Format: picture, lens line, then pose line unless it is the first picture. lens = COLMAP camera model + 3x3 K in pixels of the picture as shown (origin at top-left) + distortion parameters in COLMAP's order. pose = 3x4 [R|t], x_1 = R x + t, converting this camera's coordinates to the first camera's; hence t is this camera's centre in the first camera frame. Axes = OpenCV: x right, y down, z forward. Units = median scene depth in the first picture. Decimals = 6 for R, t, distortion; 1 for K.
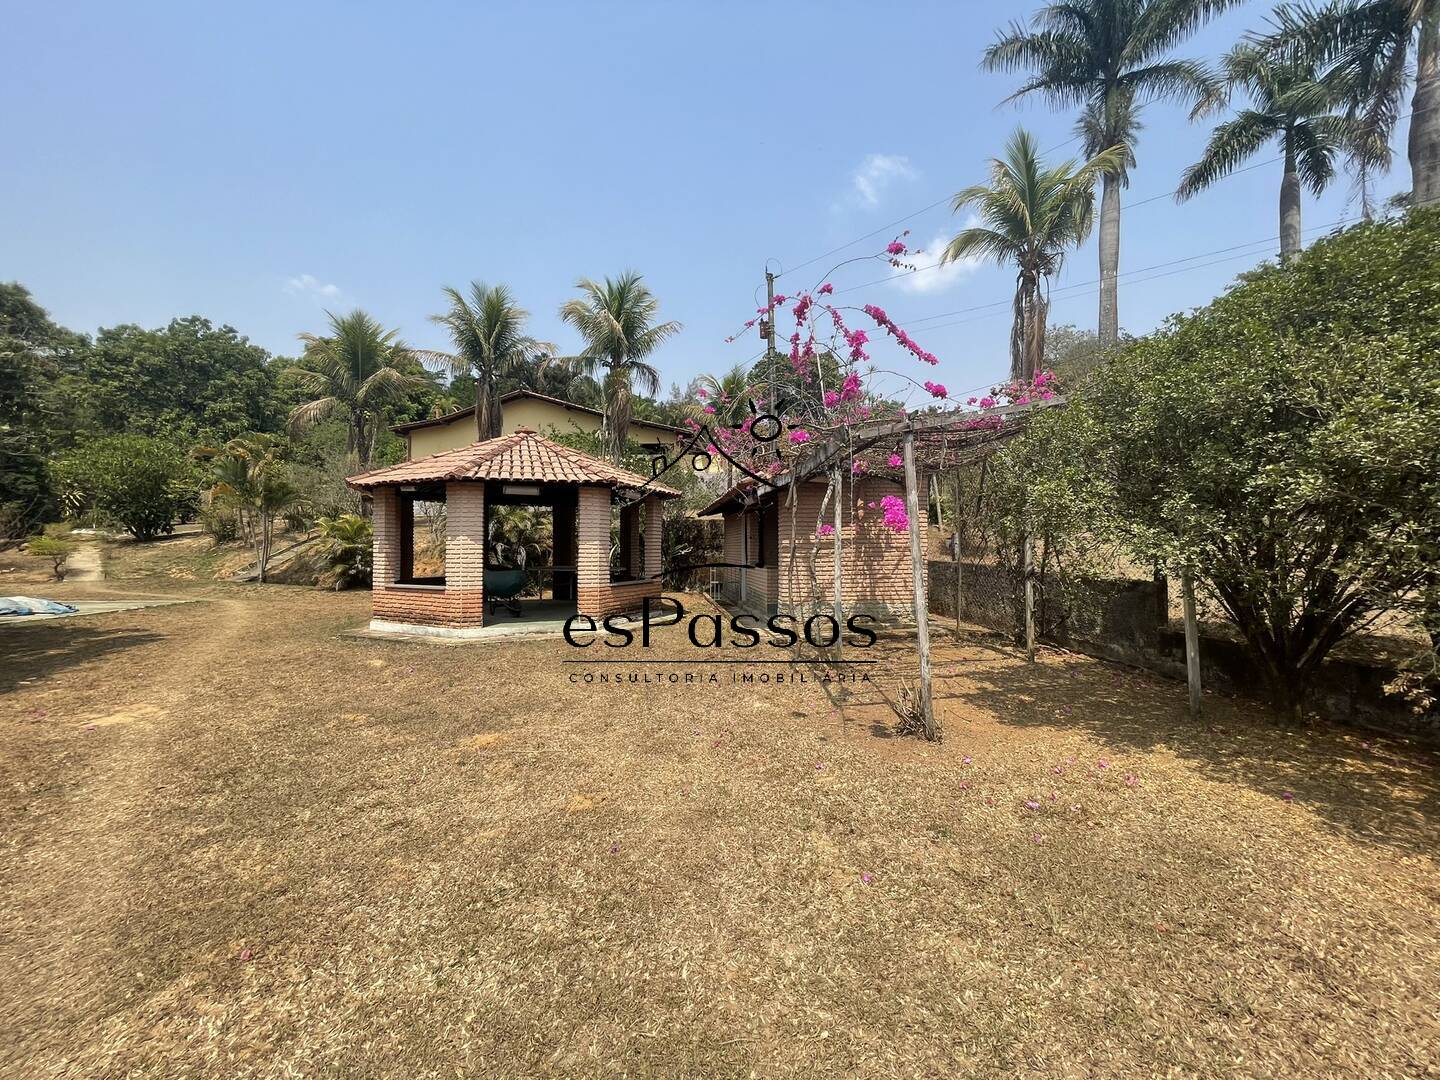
lens RADIAL K [[581.9, 0, 720.0], [0, 581.9, 540.0], [0, 0, 1]] dist [-0.002532, -0.000278]
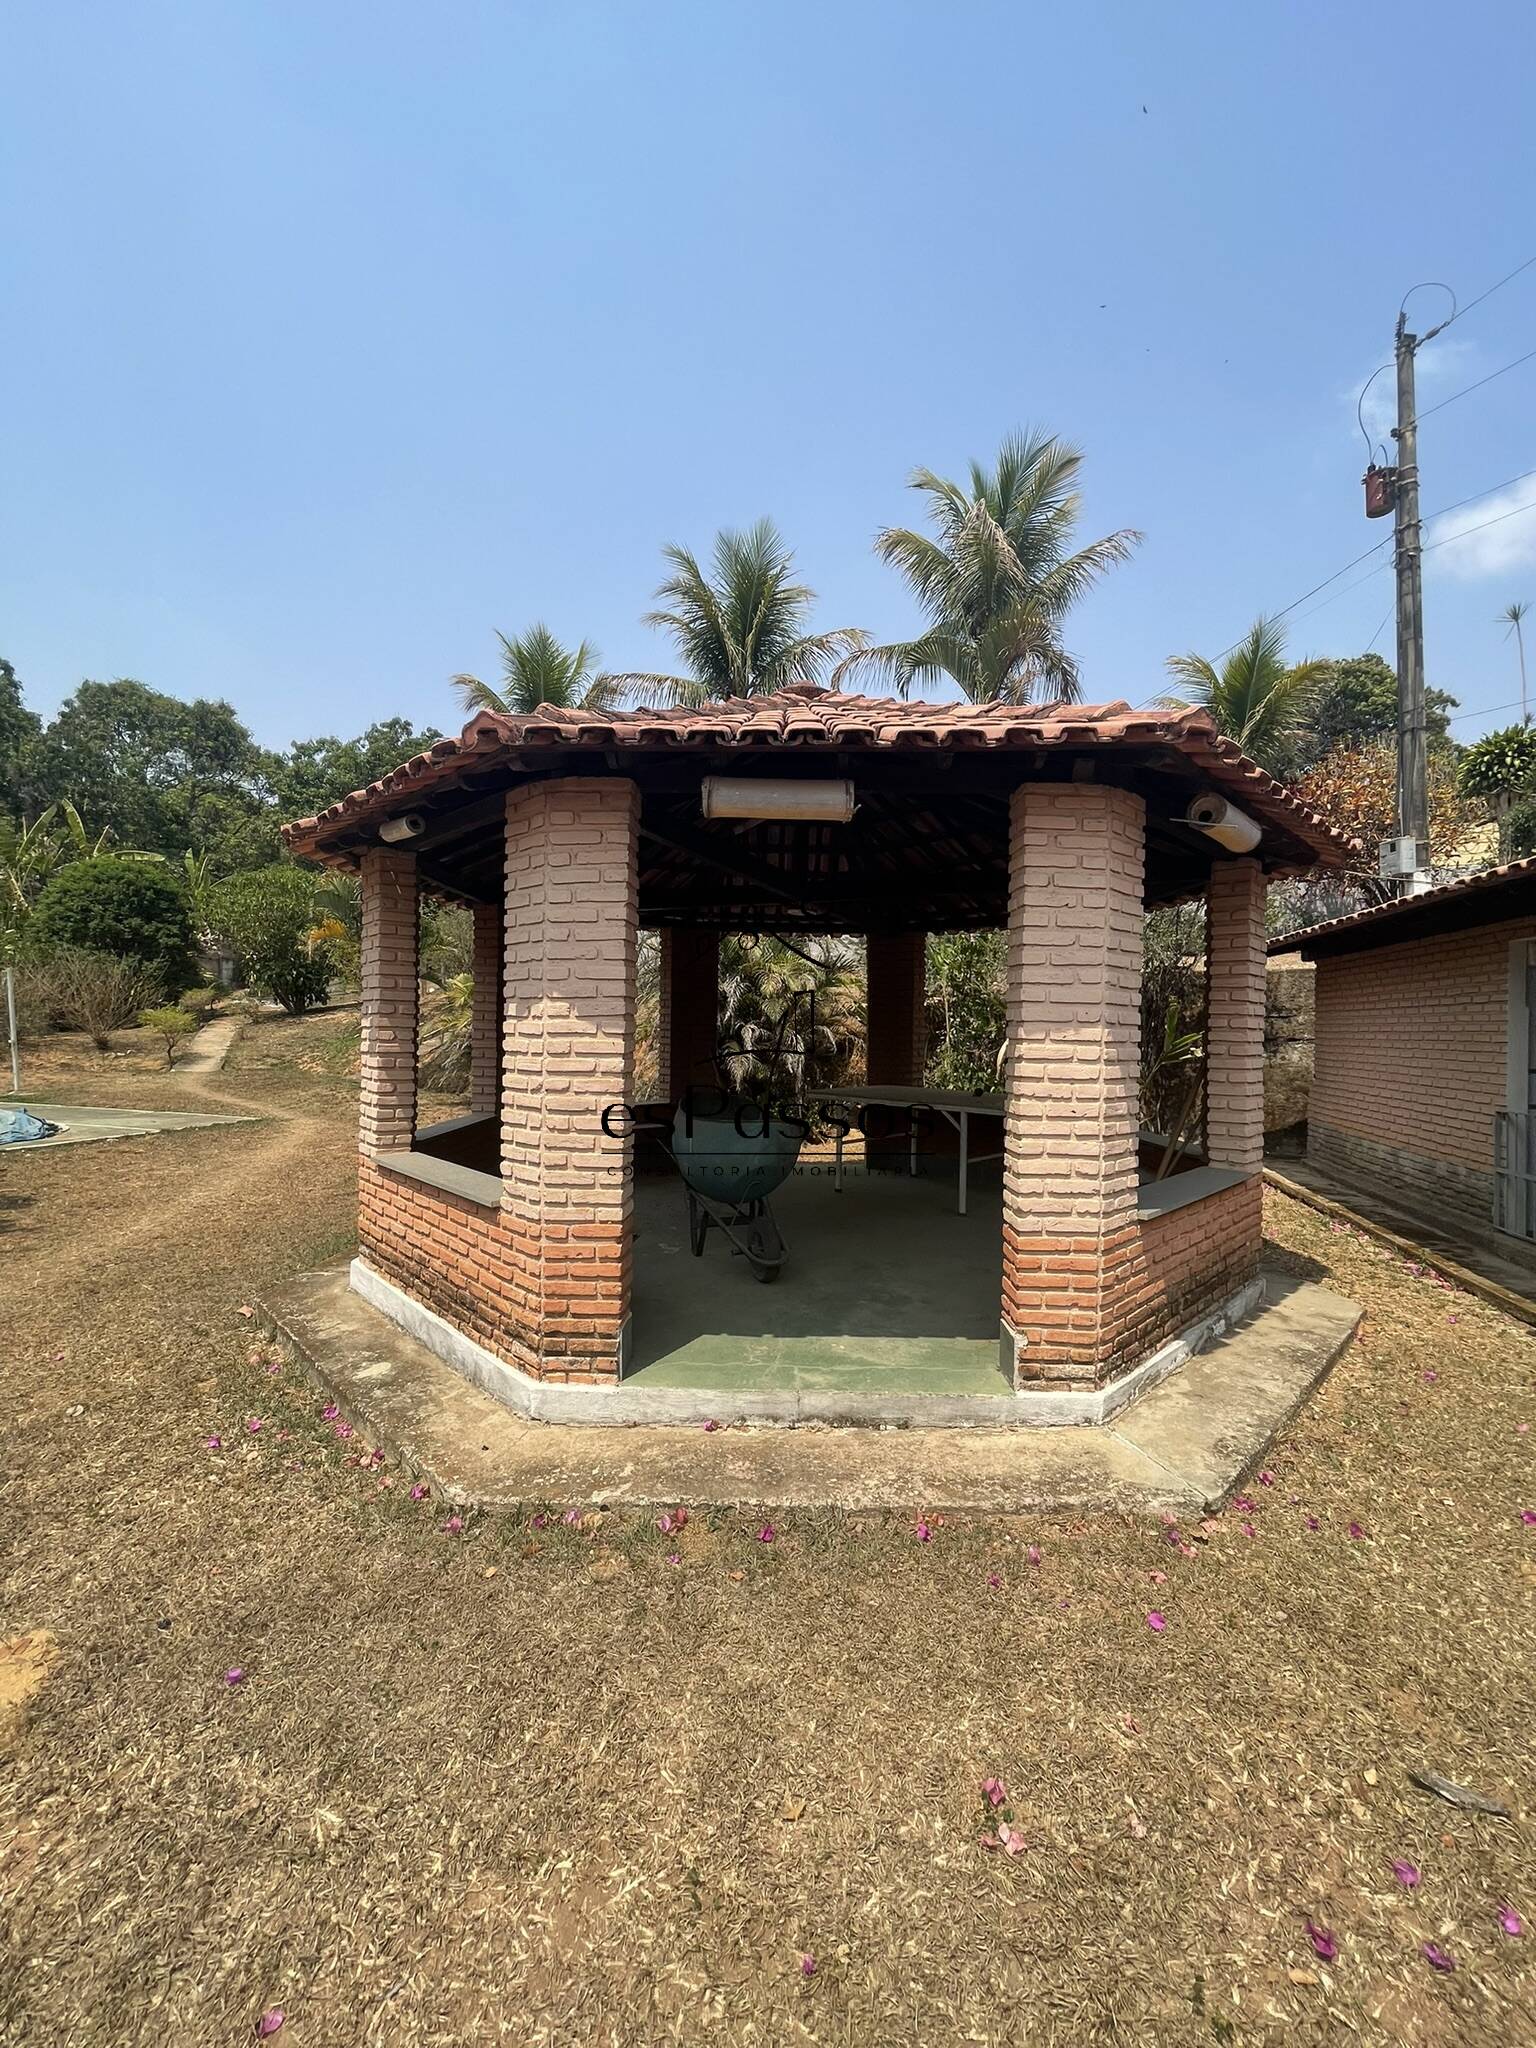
lens RADIAL K [[828.6, 0, 768.0], [0, 828.6, 1024.0], [0, 0, 1]] dist [-0.000936, 0.000438]
pose [[0.932004, 0.011380, -0.362270, -0.104668], [-0.009090, 0.999926, 0.008025, -0.000178], [0.362334, -0.004186, 0.932039, 0.320941]]
